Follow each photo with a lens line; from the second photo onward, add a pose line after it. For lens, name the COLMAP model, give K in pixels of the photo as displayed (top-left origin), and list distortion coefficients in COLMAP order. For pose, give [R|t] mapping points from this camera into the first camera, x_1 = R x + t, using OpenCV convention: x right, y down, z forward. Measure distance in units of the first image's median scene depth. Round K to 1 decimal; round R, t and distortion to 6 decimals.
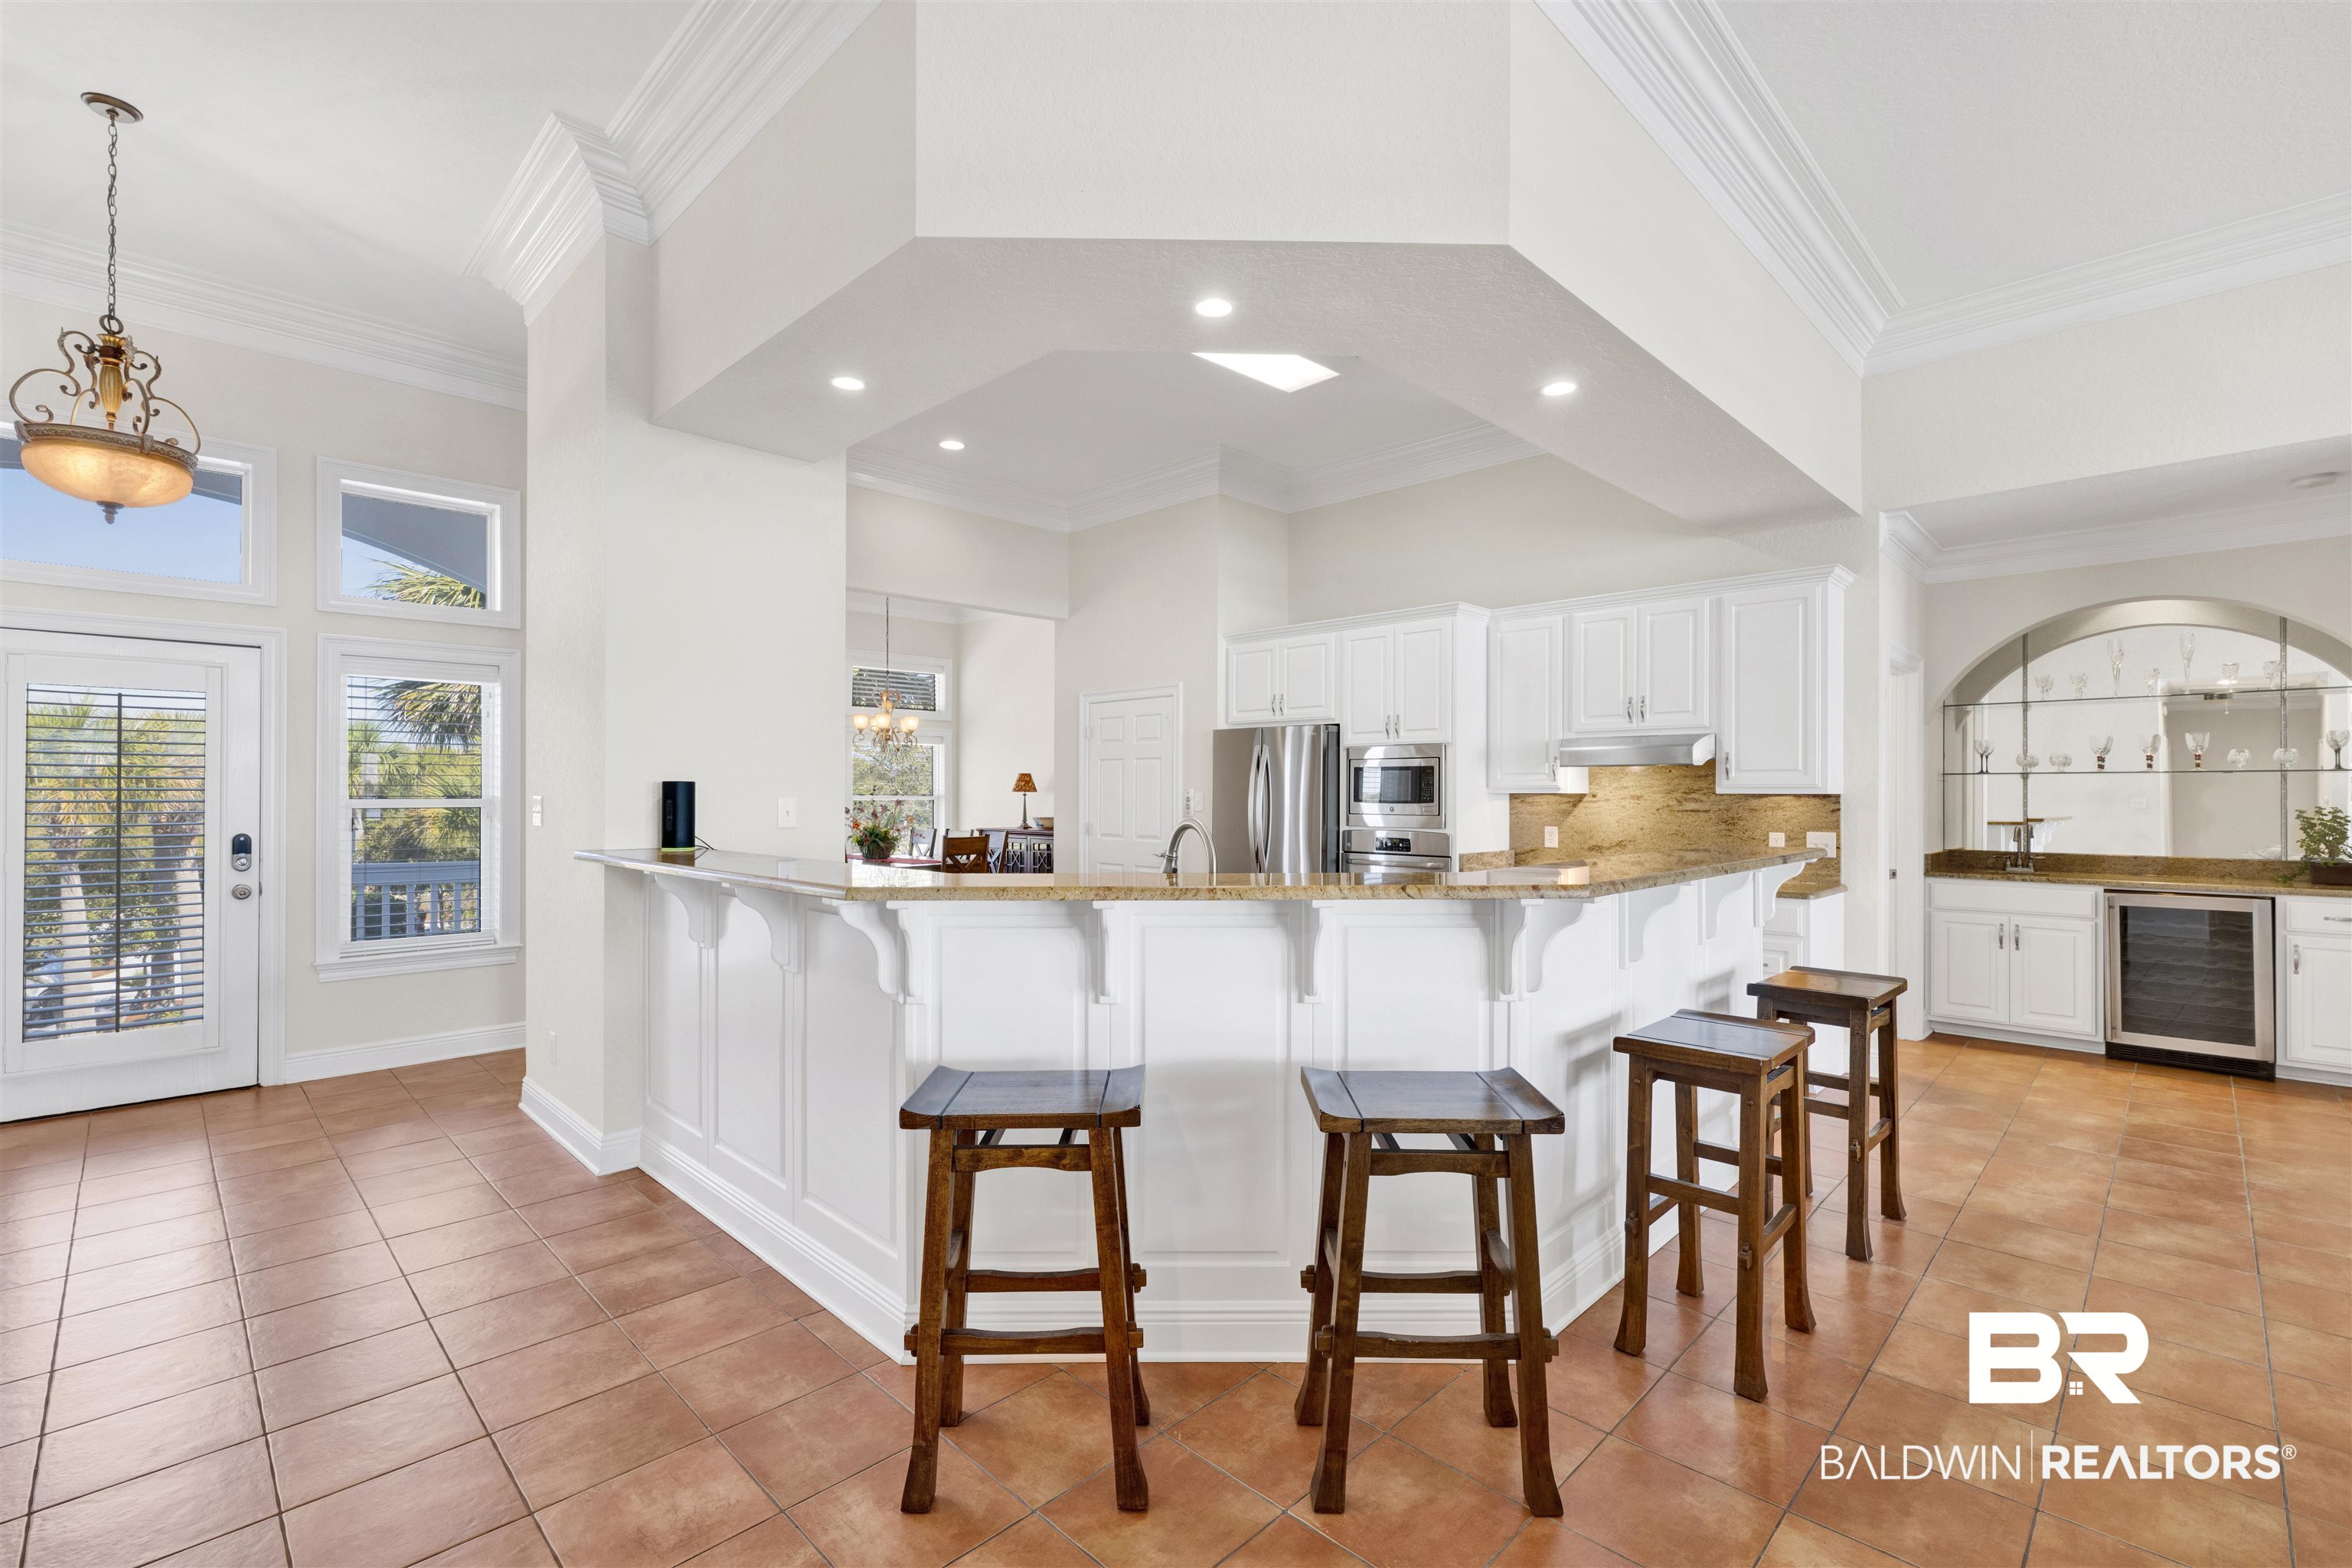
lens RADIAL K [[1046.4, 0, 1188.1], [0, 1046.4, 788.7], [0, 0, 1]] dist [-0.002903, -0.000538]
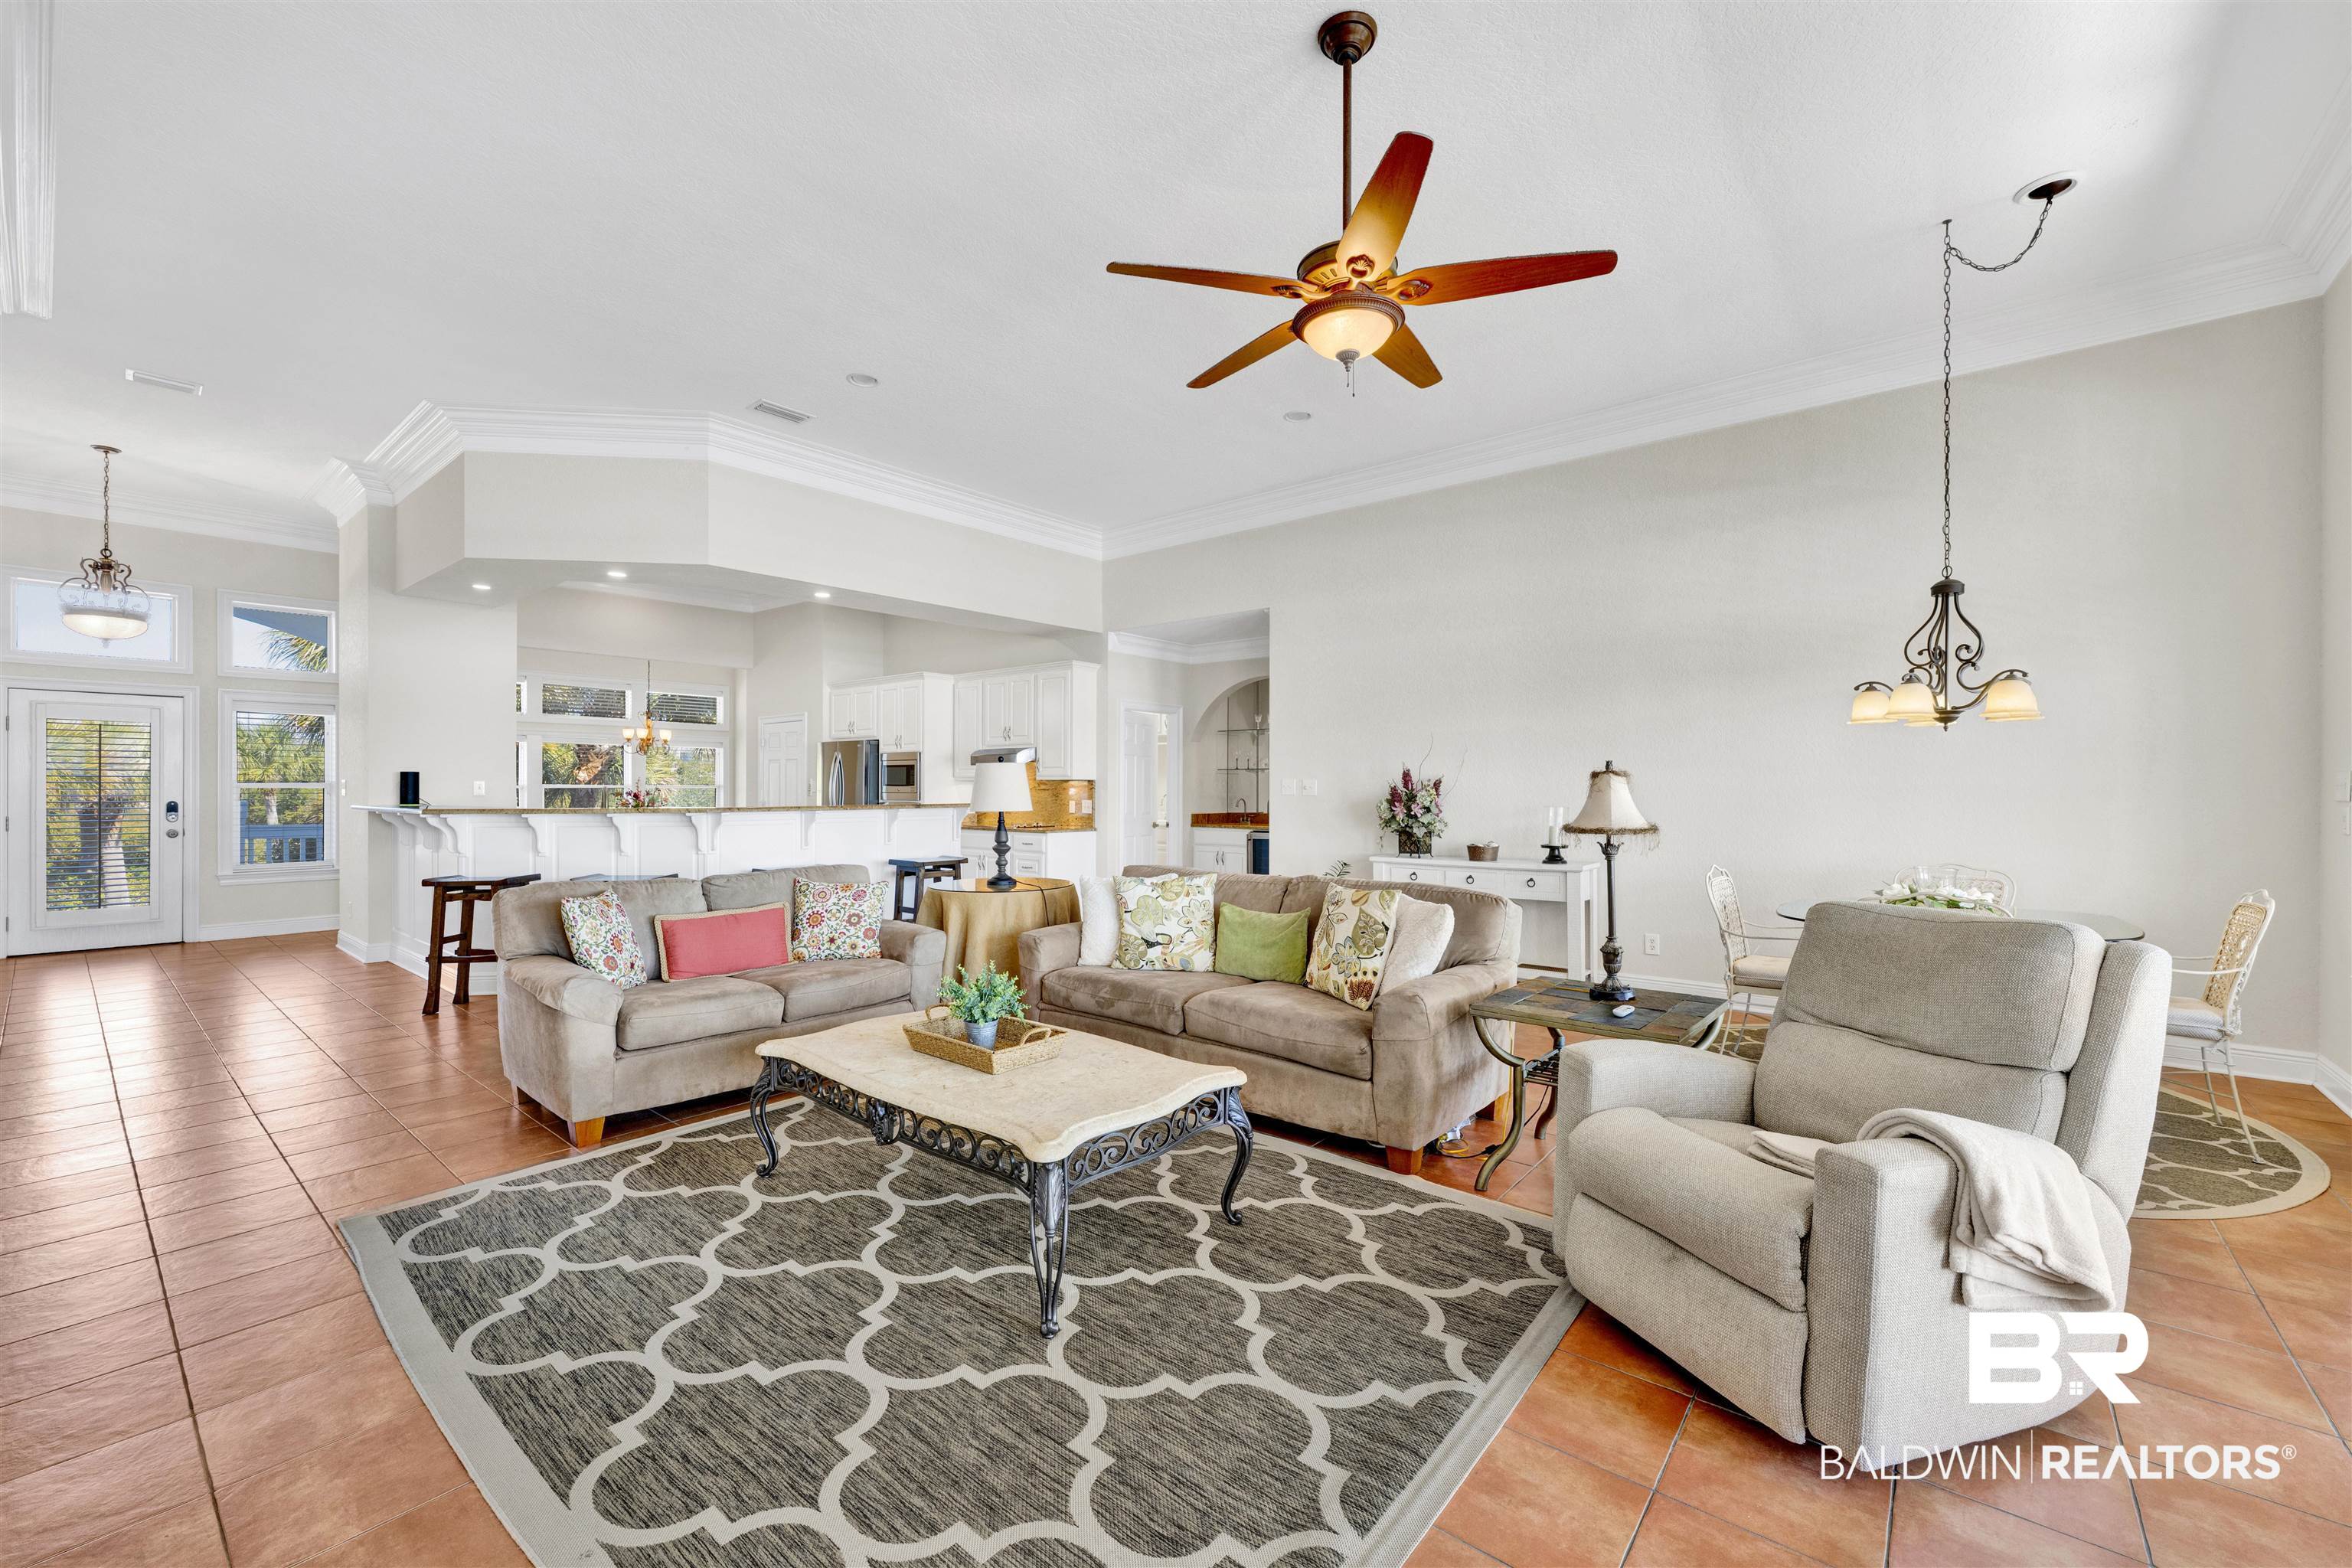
lens RADIAL K [[946.0, 0, 1178.4], [0, 946.0, 787.6], [0, 0, 1]] dist [-0.000796, -0.000045]
pose [[0.995845, -0.000691, 0.091061, 0.619560], [0.000403, 0.999995, 0.003190, 0.013556], [-0.091063, -0.003140, 0.995840, -0.718567]]
